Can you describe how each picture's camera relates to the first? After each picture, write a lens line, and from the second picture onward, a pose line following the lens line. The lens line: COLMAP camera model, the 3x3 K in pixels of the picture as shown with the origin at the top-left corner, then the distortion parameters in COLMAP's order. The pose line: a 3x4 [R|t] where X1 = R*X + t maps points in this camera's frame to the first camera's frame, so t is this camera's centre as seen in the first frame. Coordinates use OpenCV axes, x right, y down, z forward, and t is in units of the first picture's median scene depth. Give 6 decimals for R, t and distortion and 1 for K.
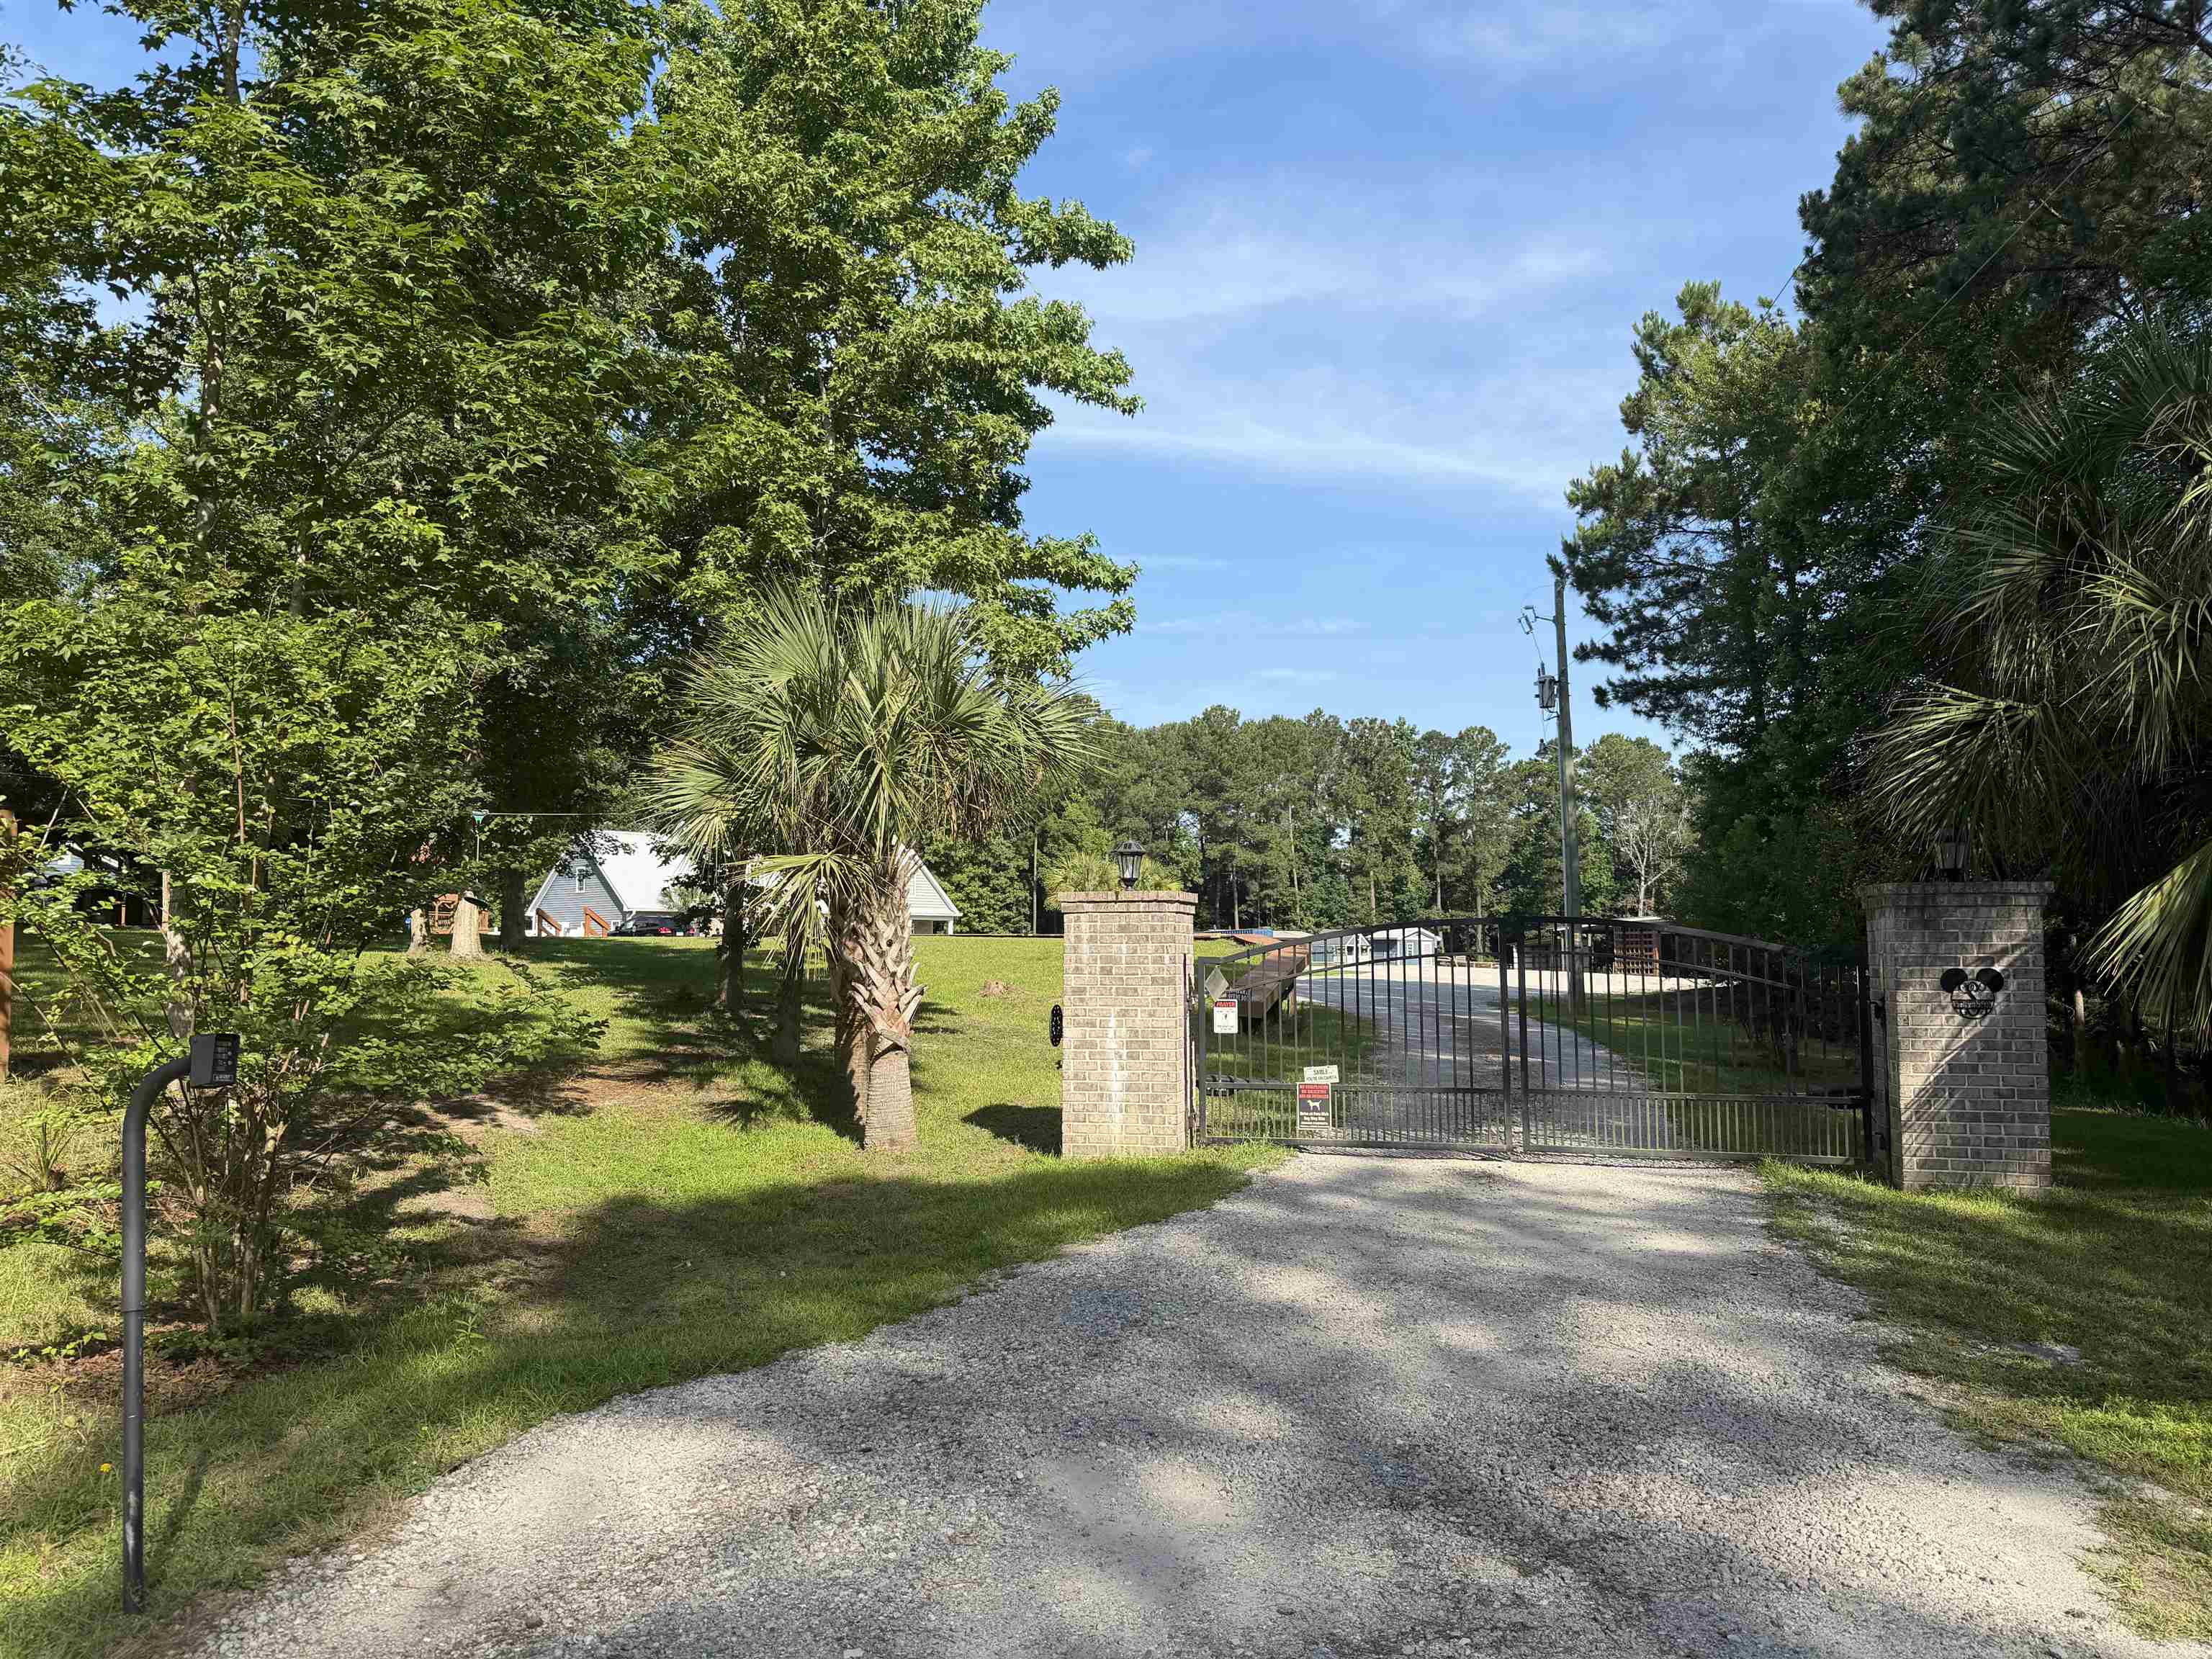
lens RADIAL K [[1553.0, 0, 1030.6], [0, 1553.0, 840.2], [0, 0, 1]] dist [0.054415, -0.067824]
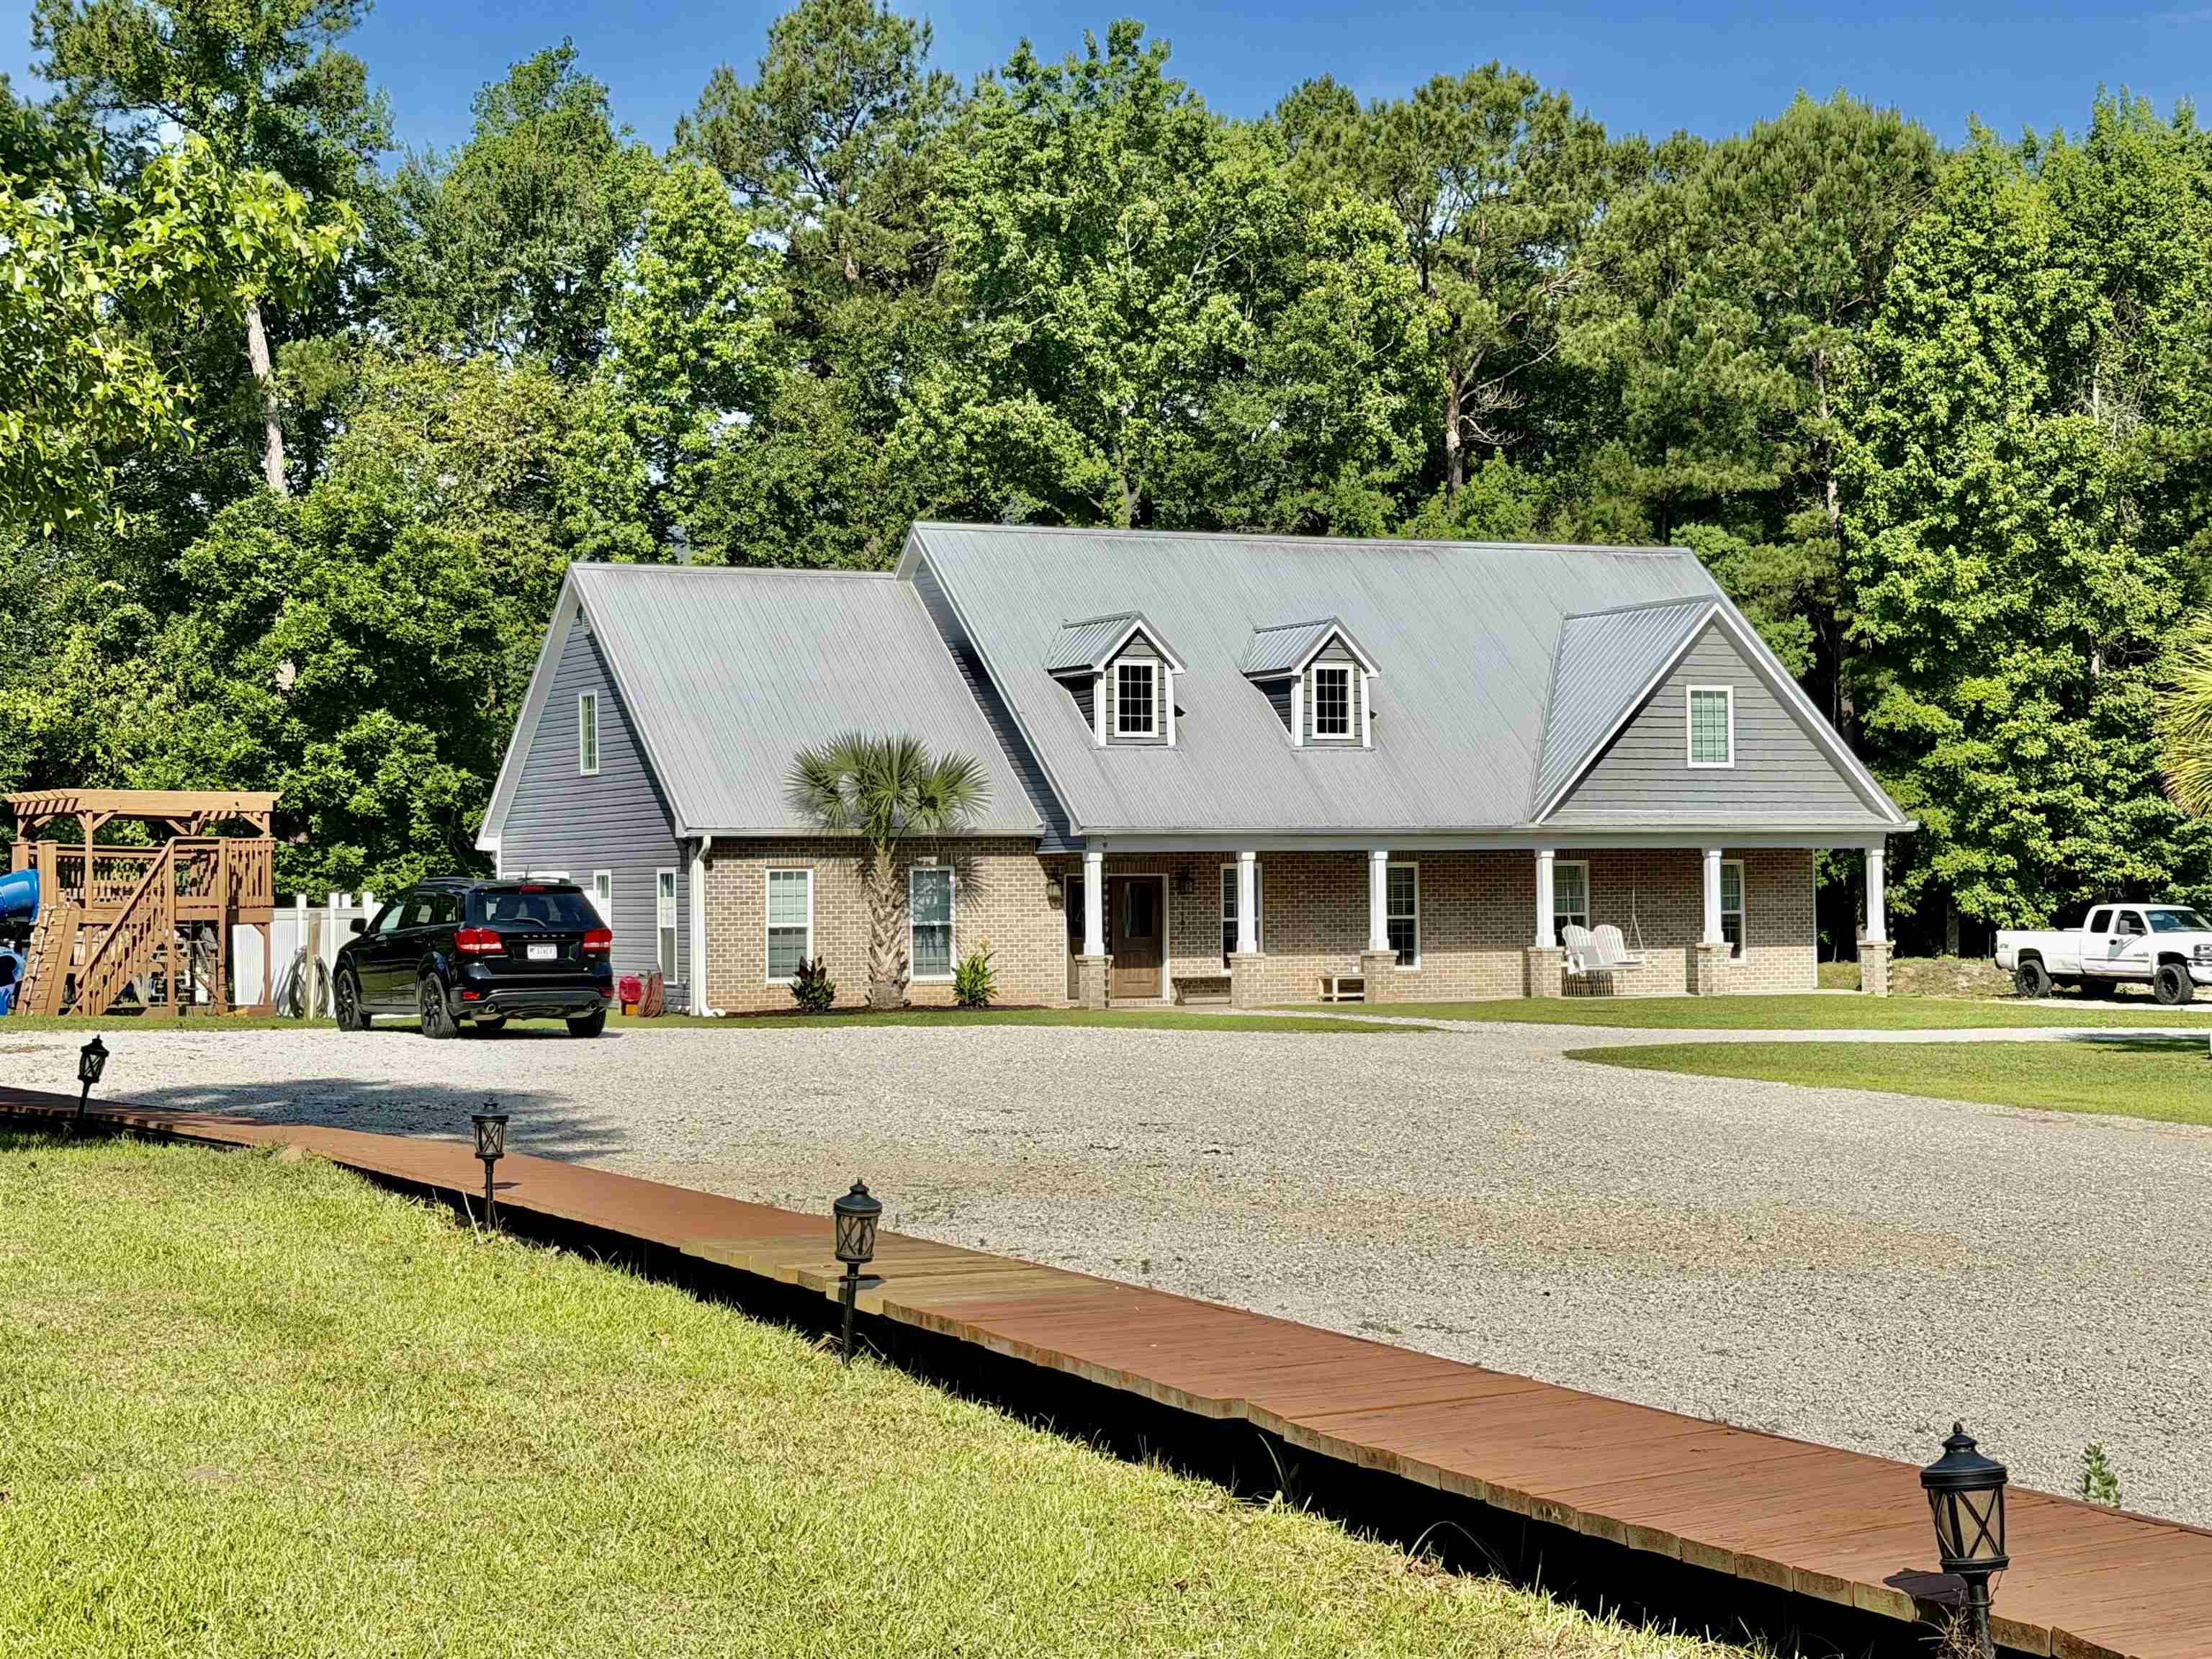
lens RADIAL K [[3824.9, 0, 1107.9], [0, 3824.9, 793.0], [0, 0, 1]] dist [0.136312, 0.000000]
pose [[0.946970, -0.018734, -0.320776, 0.027073], [0.034641, 0.998433, 0.043952, 0.004715], [0.319450, -0.052733, 0.946135, 0.206051]]
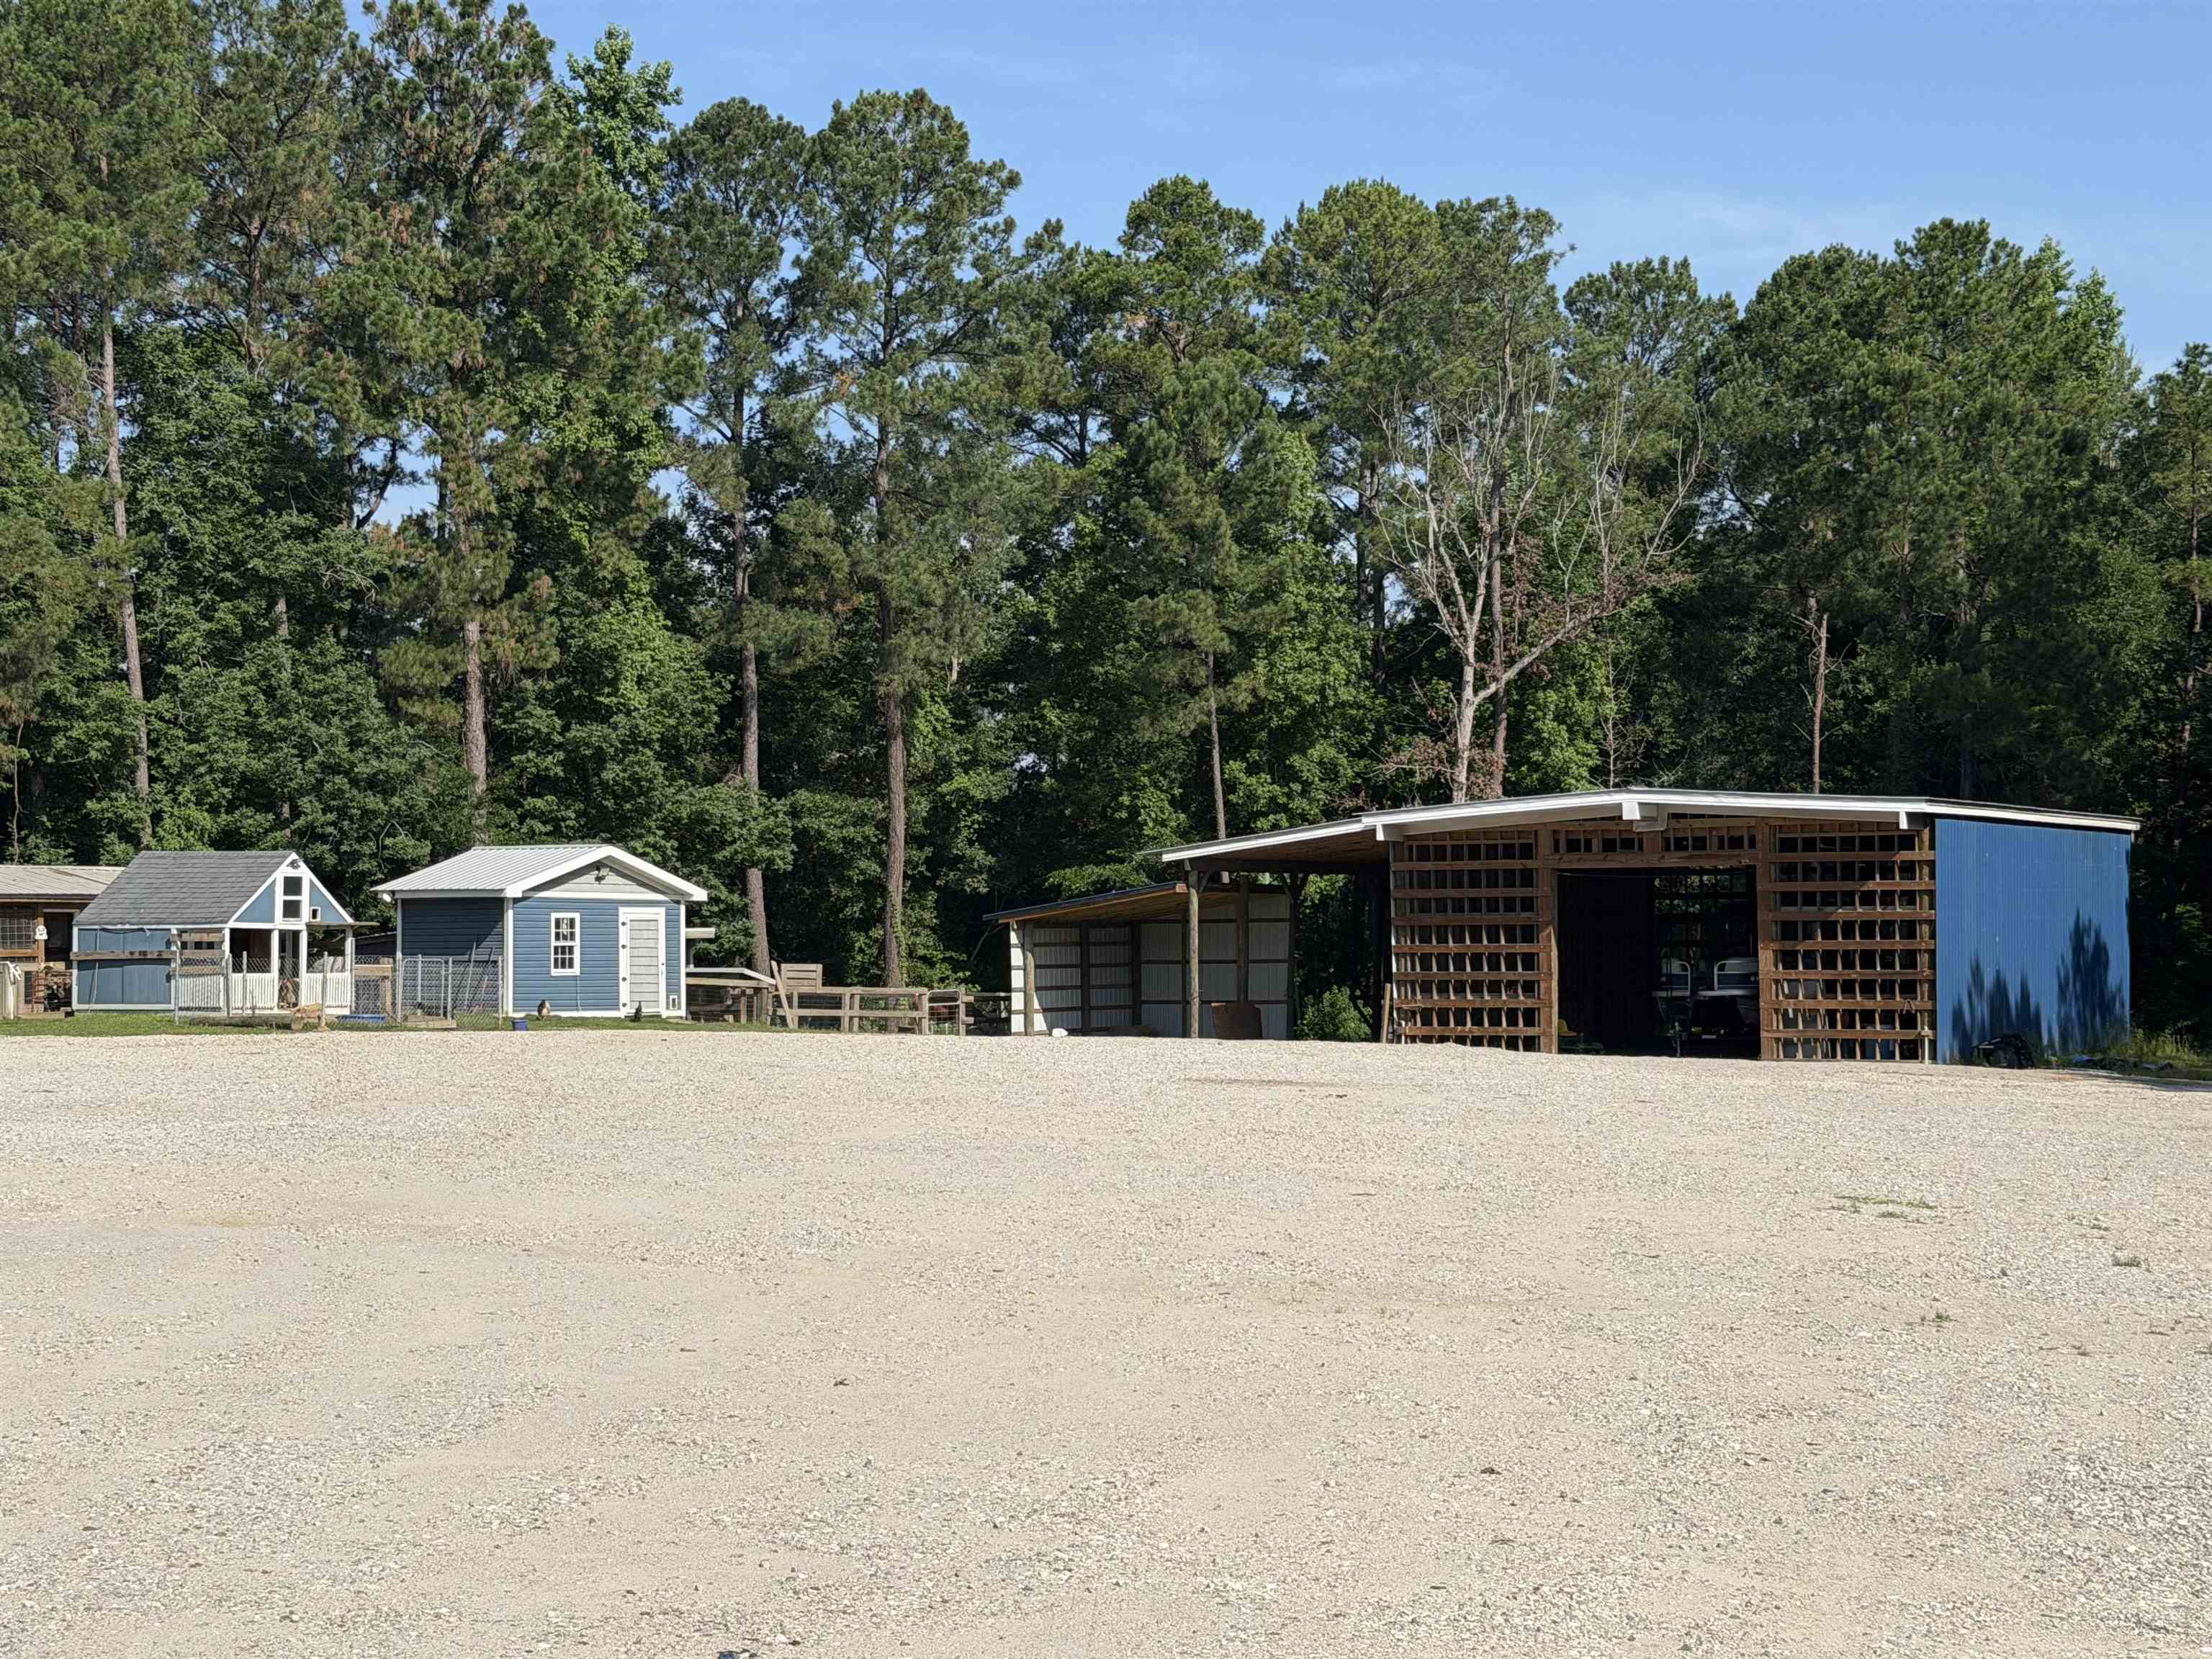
lens RADIAL K [[3552.6, 0, 1113.7], [0, 3552.6, 836.6], [0, 0, 1]] dist [0.170551, 0.000000]
pose [[0.951526, 0.001278, 0.307566, 0.138164], [-0.014595, 0.999052, 0.041002, 0.027729], [-0.307222, -0.043503, 0.950643, 0.417461]]
